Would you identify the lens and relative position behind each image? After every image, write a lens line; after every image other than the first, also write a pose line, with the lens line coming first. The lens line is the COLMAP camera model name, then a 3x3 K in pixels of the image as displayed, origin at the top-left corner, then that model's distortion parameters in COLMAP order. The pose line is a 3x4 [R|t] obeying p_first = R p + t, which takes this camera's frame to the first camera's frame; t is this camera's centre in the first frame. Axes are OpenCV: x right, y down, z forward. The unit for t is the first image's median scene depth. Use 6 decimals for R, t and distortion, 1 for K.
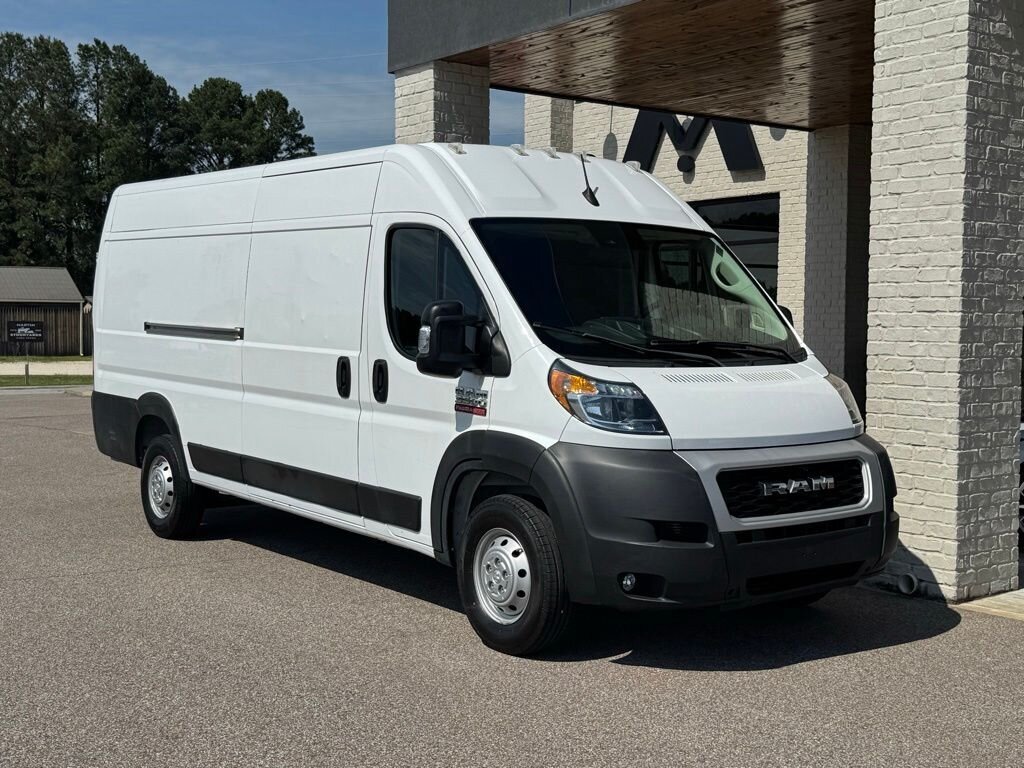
lens RADIAL K [[1309.0, 0, 507.9], [0, 1309.0, 385.8], [0, 0, 1]] dist [0.118542, 0.000000]
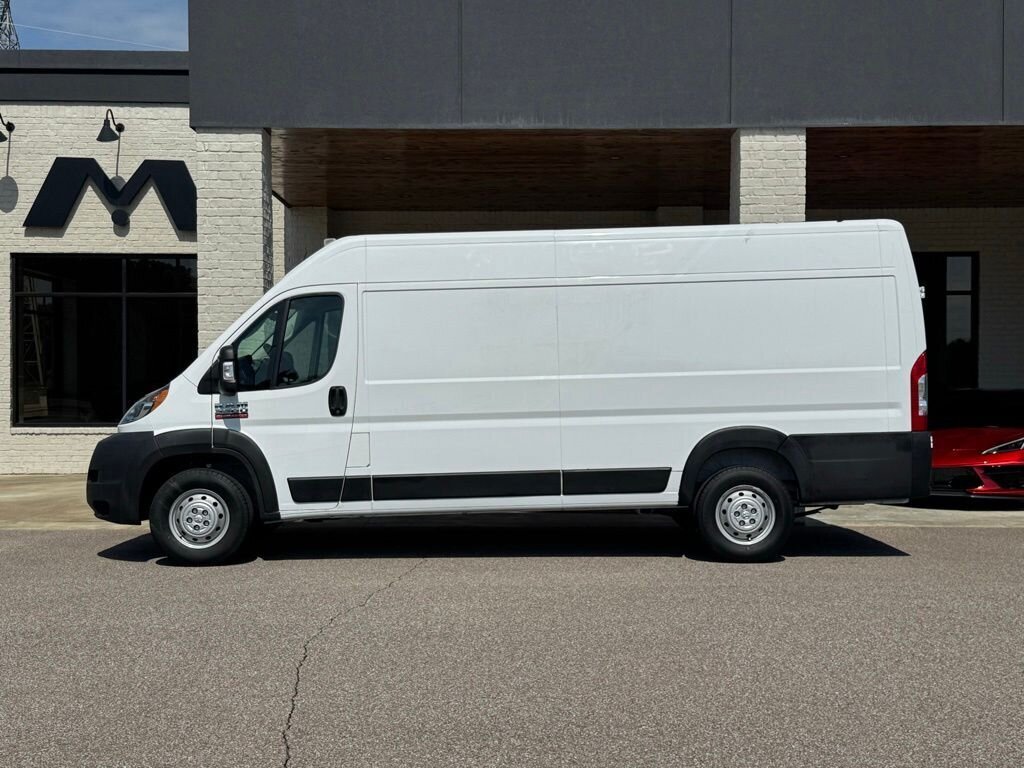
lens RADIAL K [[1309.0, 0, 512.4], [0, 1309.0, 388.9], [0, 0, 1]] dist [0.118542, 0.000000]
pose [[0.600345, -0.011995, 0.799651, -1.243198], [0.042877, 0.998932, -0.017206, 0.000785], [-0.798591, 0.044616, 0.600219, 0.271652]]
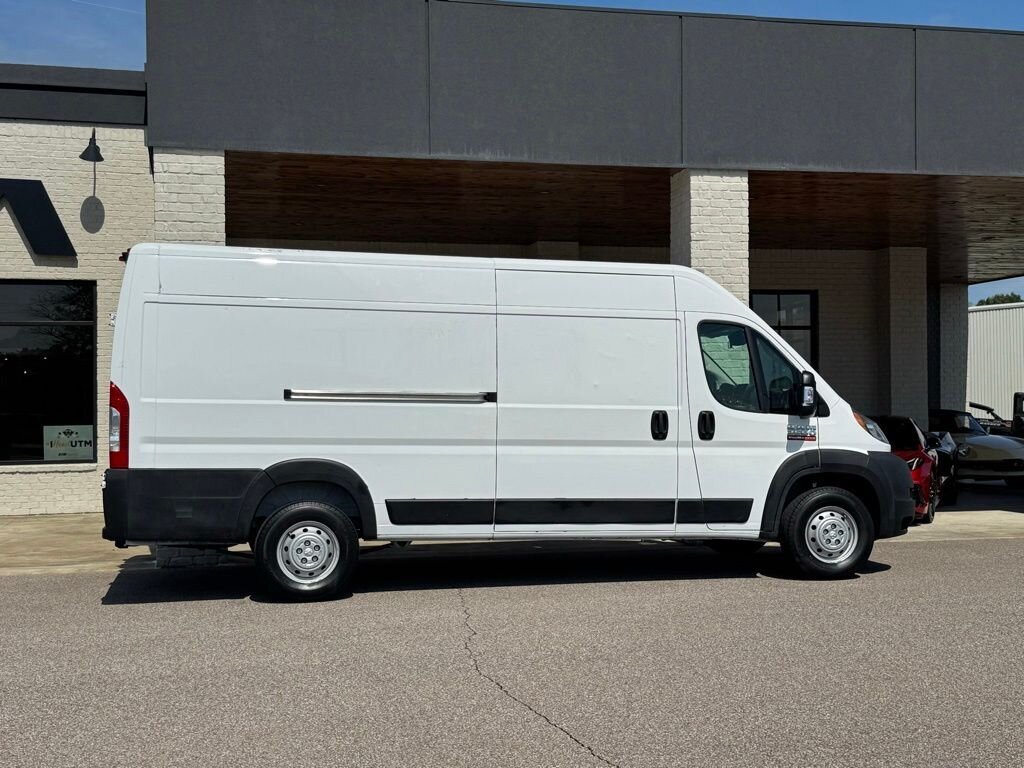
lens RADIAL K [[1309.0, 0, 515.5], [0, 1309.0, 391.3], [0, 0, 1]] dist [0.118542, 0.000000]
pose [[0.401646, 0.005498, 0.915779, -1.429590], [0.055556, 0.997994, -0.030358, -0.008682], [-0.914108, 0.063070, 0.400535, 0.561402]]
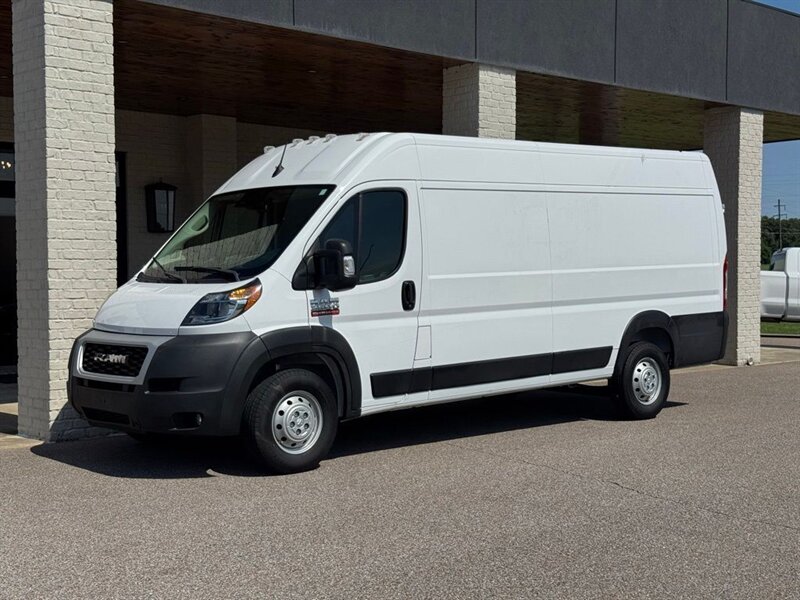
lens RADIAL K [[1117.5, 0, 400.4], [0, 1117.5, 303.6], [0, 0, 1]] dist [0.132503, 0.000000]
pose [[-0.080216, -0.034508, 0.996180, -1.436215], [0.049558, 0.998026, 0.038563, -0.053931], [-0.995545, 0.052463, -0.078348, 1.311938]]
